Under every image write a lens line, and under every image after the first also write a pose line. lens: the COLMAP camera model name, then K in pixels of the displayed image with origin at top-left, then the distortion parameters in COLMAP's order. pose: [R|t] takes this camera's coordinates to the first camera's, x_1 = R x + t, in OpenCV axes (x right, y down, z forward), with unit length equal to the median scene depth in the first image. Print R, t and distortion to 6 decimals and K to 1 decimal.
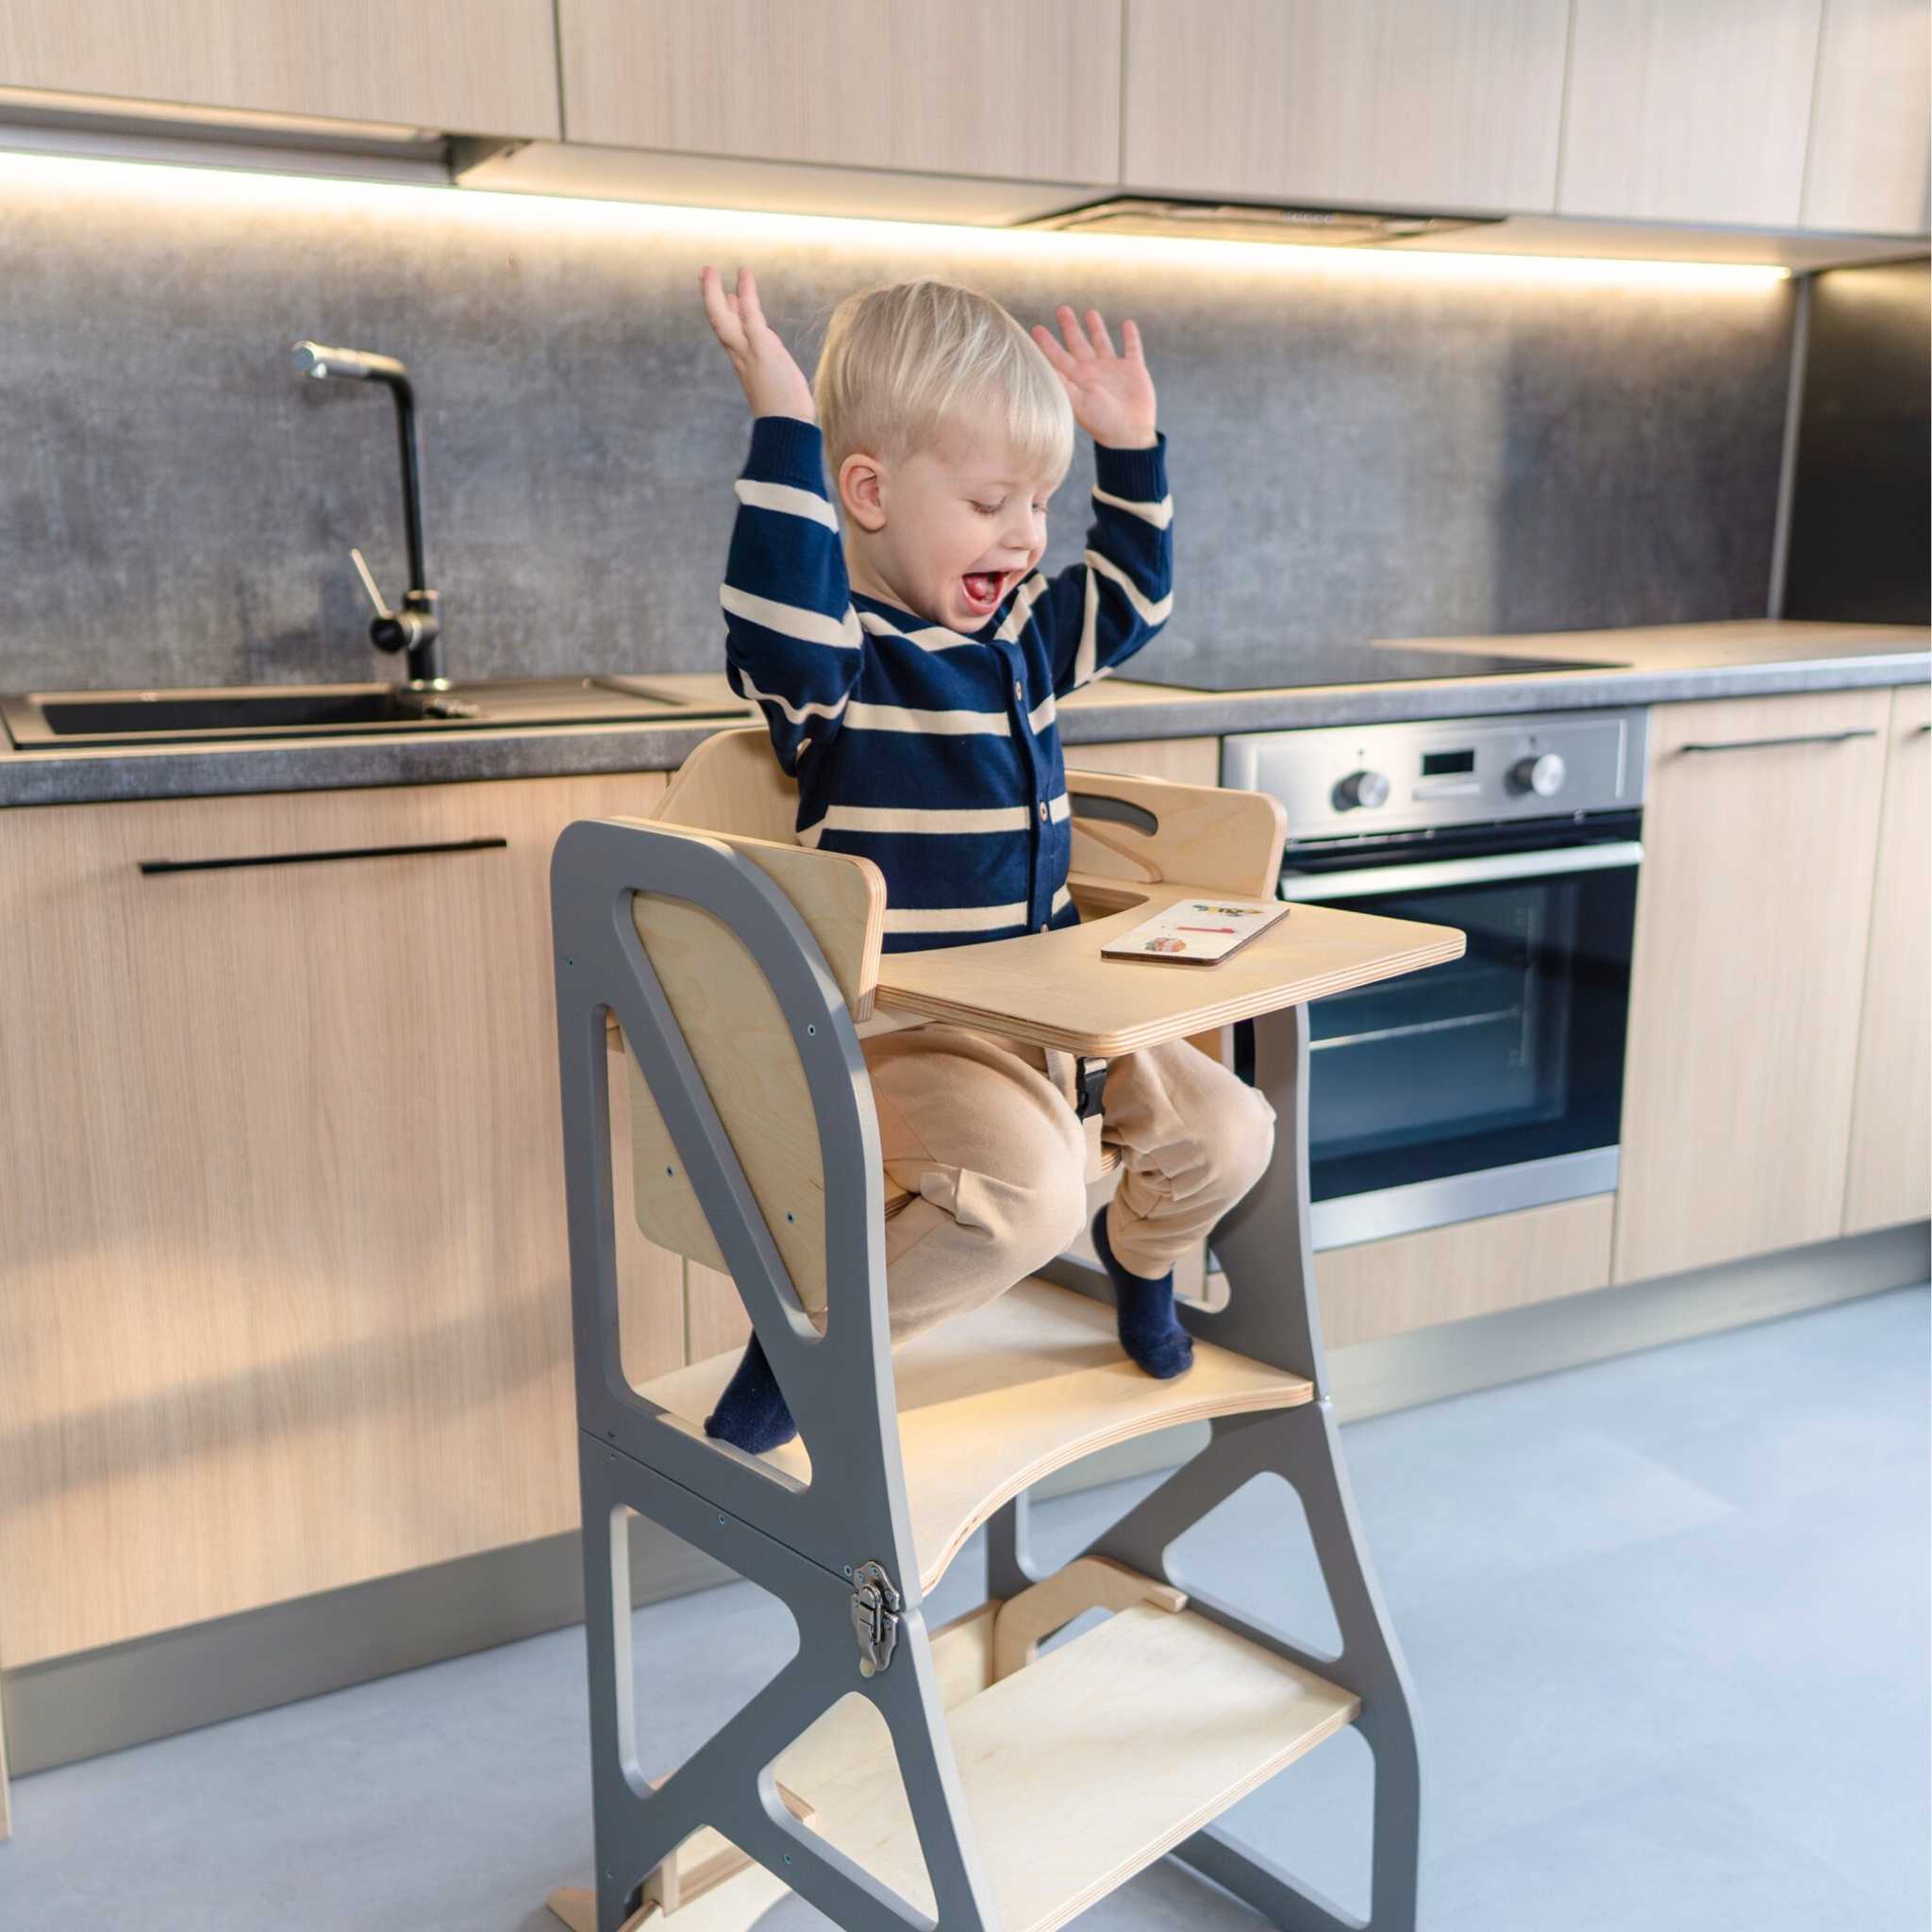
lens RADIAL K [[1985.5, 0, 956.1], [0, 1985.5, 959.7], [0, 0, 1]] dist [0.106370, -0.056464]
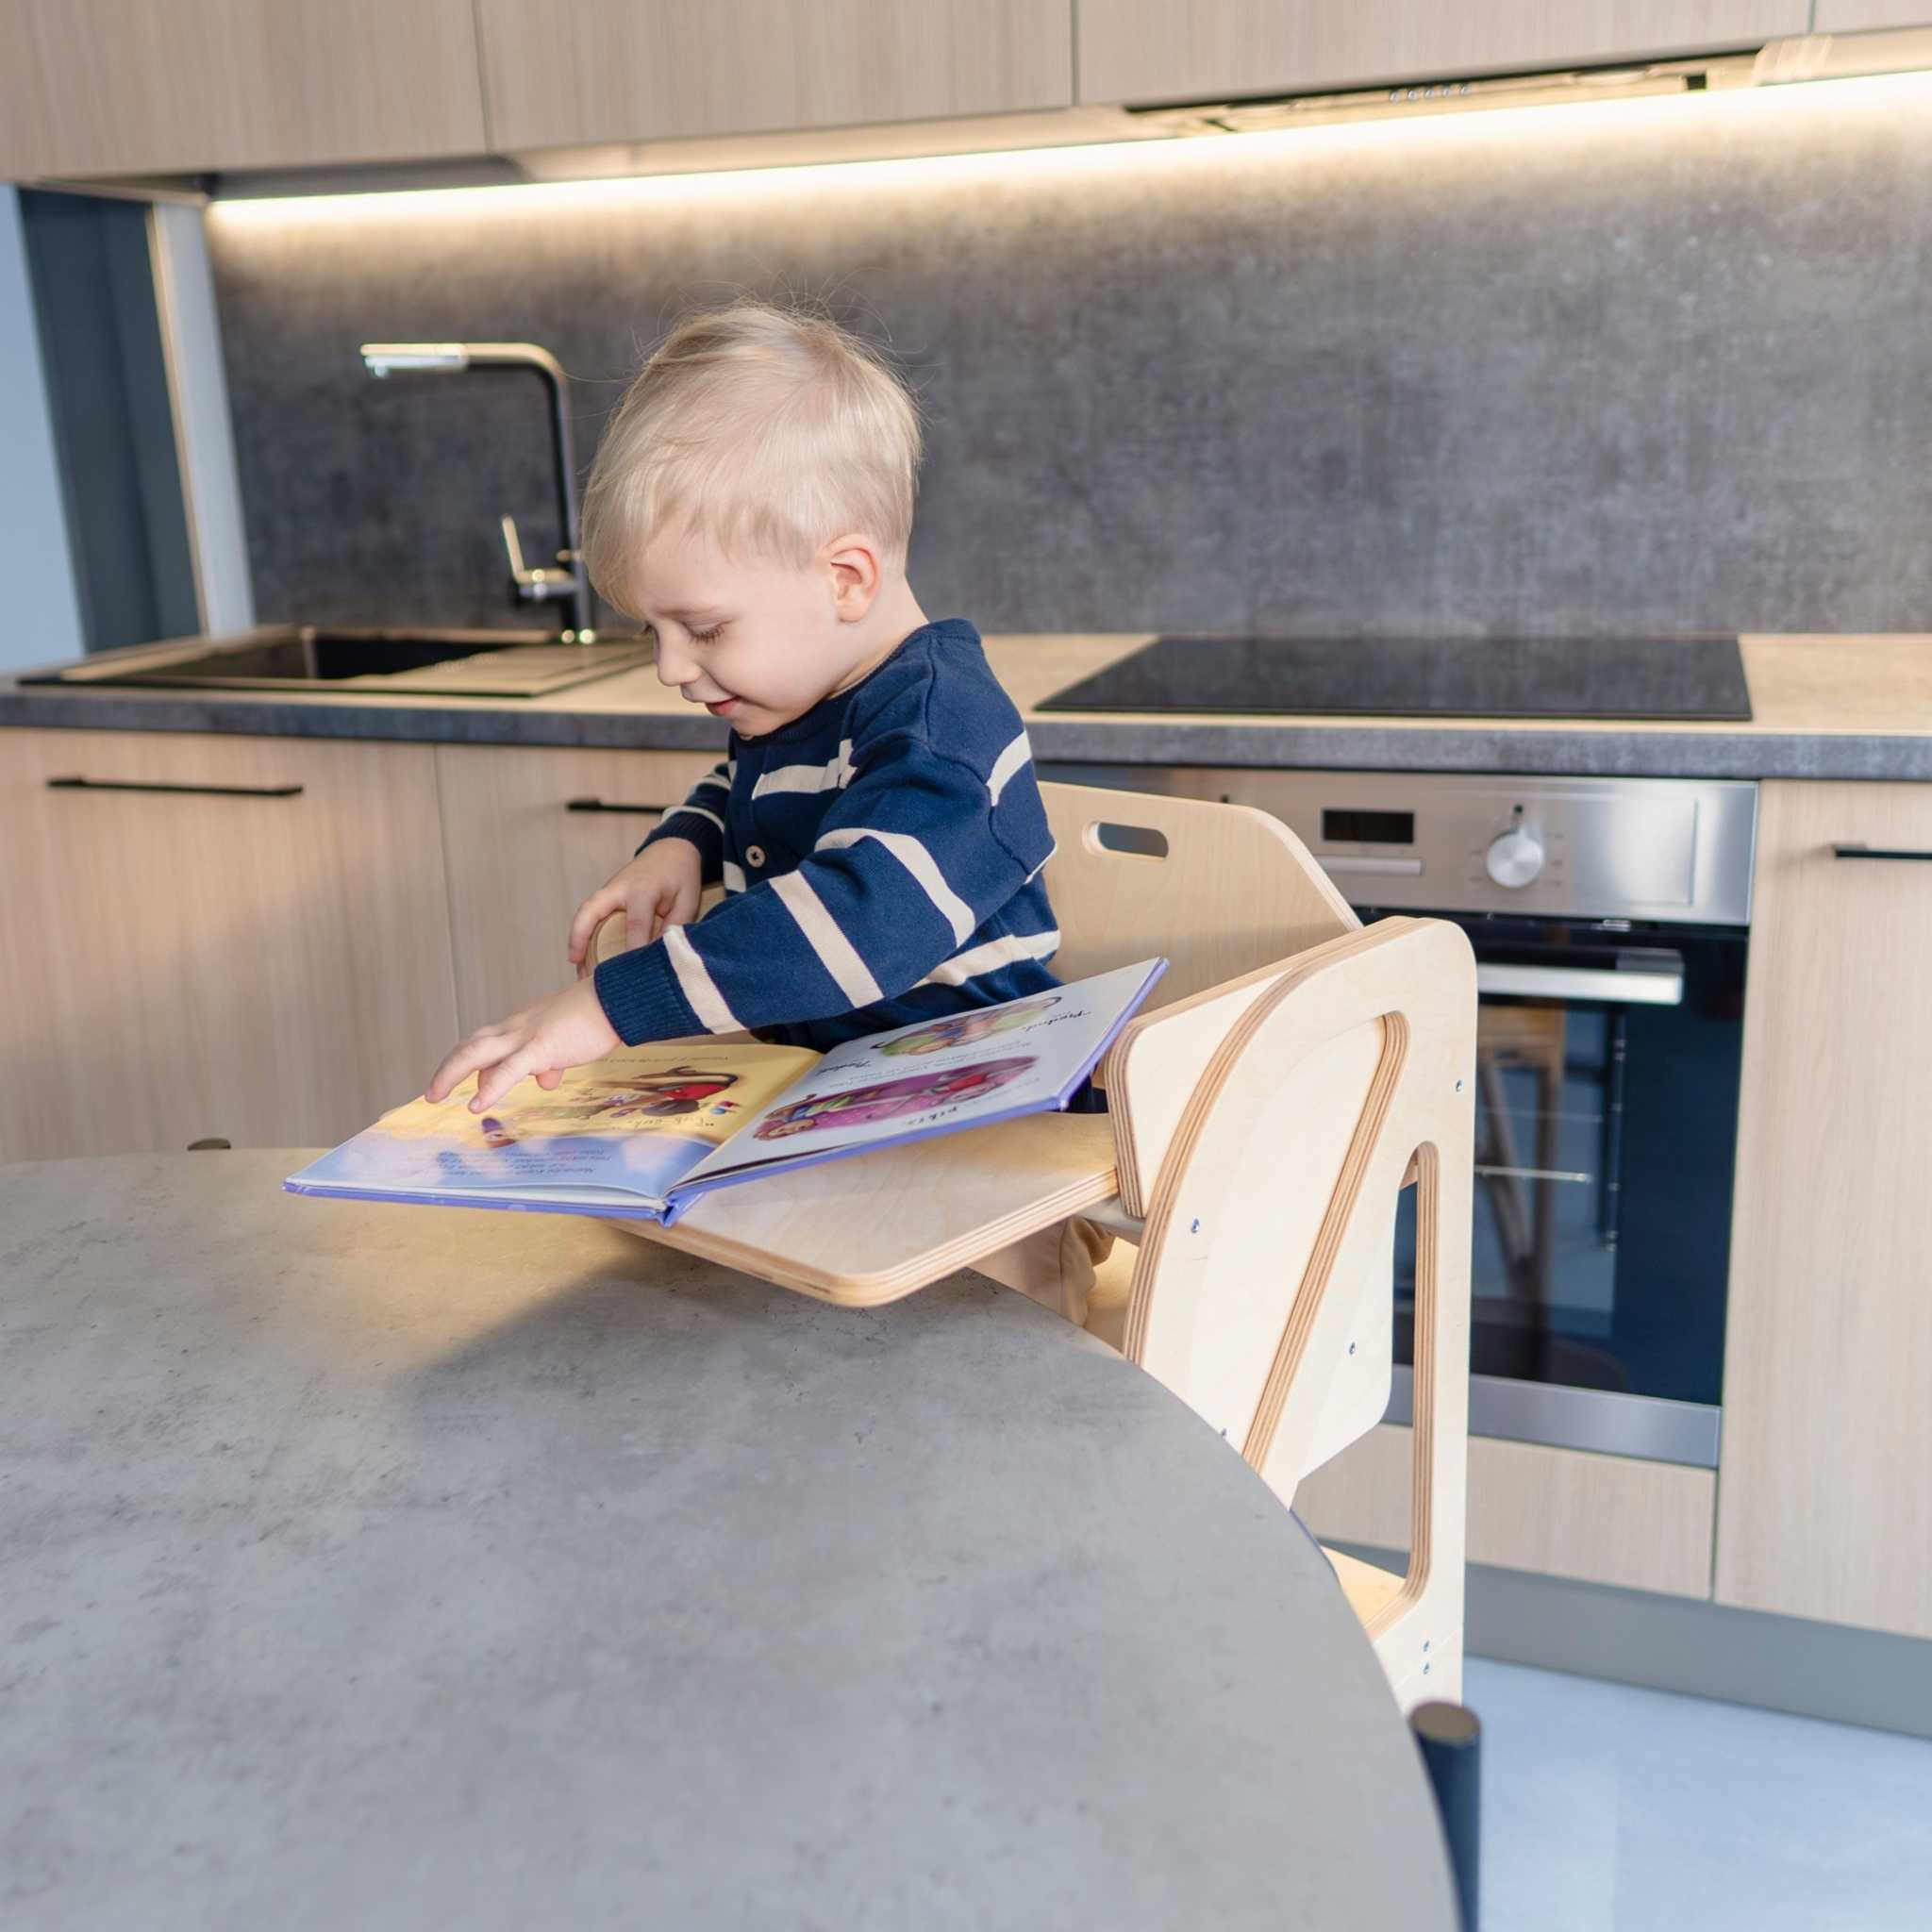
lens RADIAL K [[2066.1, 0, 913.7], [0, 2066.1, 925.5], [0, 0, 1]] dist [0.094195, -0.016880]
pose [[0.688035, 0.165020, -0.706665, 0.680110], [-0.129513, 0.986090, 0.104173, -0.119151], [0.714027, 0.019848, 0.699837, 0.322441]]
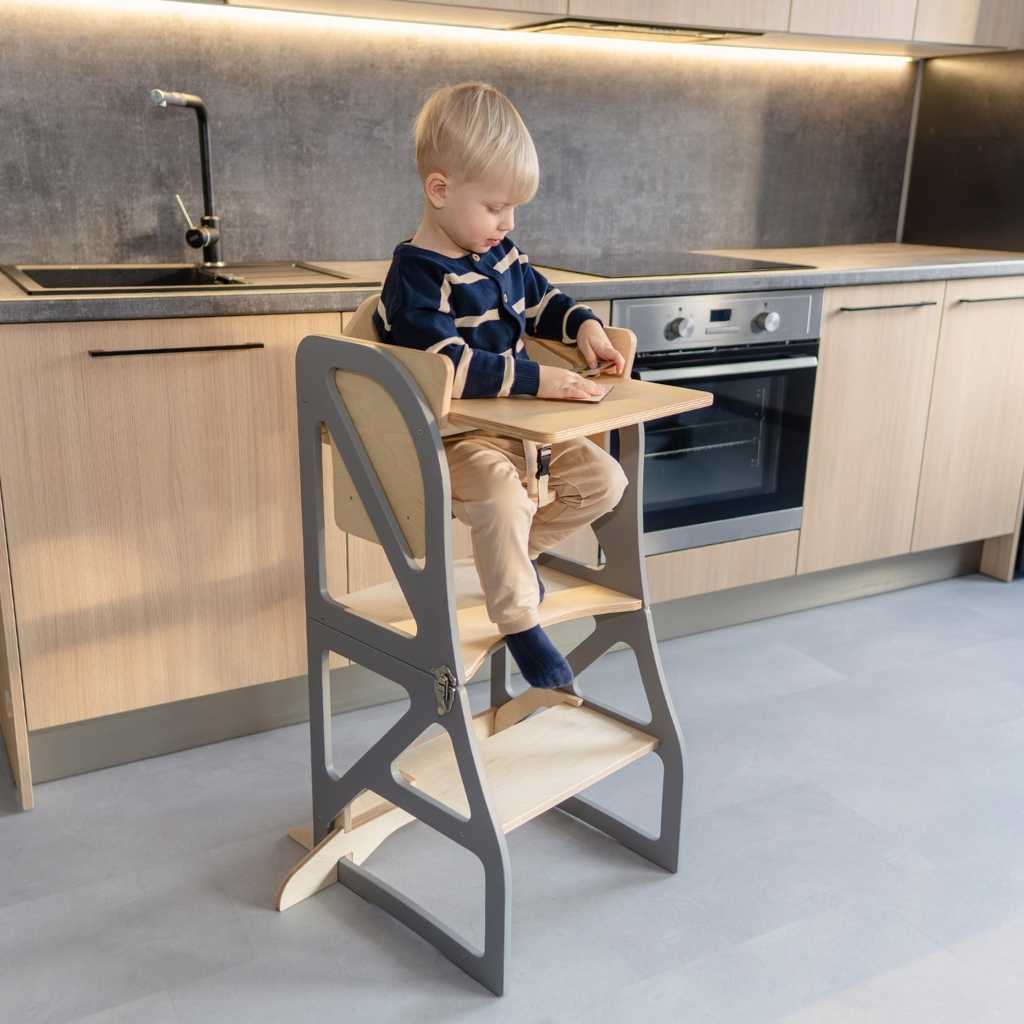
lens RADIAL K [[1125.1, 0, 512.0], [0, 1125.1, 512.0], [0, 0, 1]] dist [0.098182, -0.034351]
pose [[0.999189, 0.013043, 0.038099, -0.008437], [-0.016088, 0.996607, 0.080720, 0.010858], [-0.036917, -0.081268, 0.996008, -0.145831]]
